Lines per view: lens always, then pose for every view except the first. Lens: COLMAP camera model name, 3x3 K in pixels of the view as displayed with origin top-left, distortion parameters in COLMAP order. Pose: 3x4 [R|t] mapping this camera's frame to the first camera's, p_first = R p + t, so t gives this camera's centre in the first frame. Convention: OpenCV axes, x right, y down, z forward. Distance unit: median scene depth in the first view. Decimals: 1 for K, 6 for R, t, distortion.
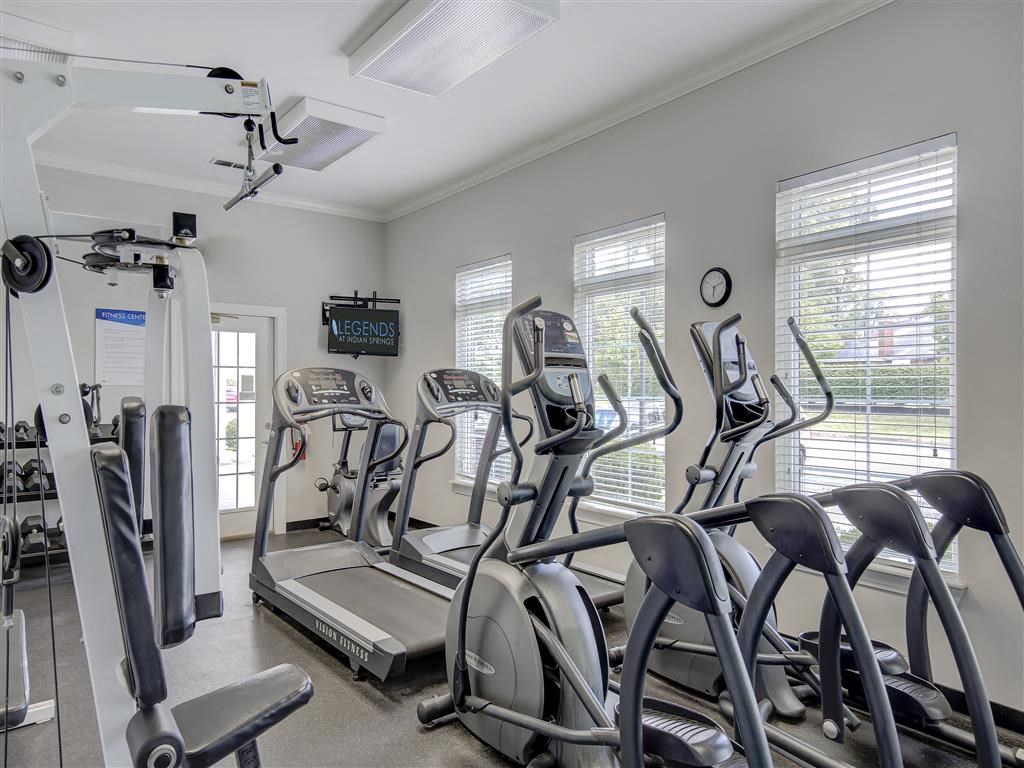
lens RADIAL K [[697.0, 0, 512.0], [0, 697.0, 384.0], [0, 0, 1]] dist [0.056383, 0.000059]
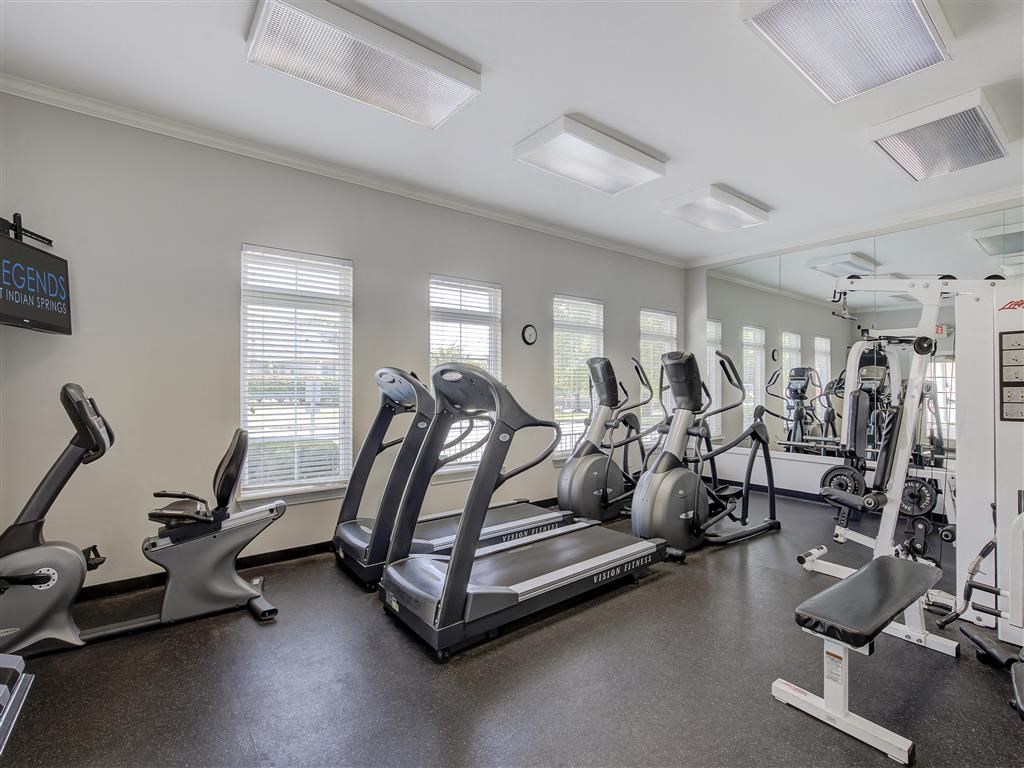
lens RADIAL K [[474.5, 0, 512.0], [0, 474.5, 384.0], [0, 0, 1]] dist [-0.000494, -0.000112]
pose [[-0.016425, 0.009966, 0.999815, -0.821894], [-0.003033, 0.999945, -0.010017, 0.008564], [-0.999861, -0.003197, -0.016394, 0.866862]]
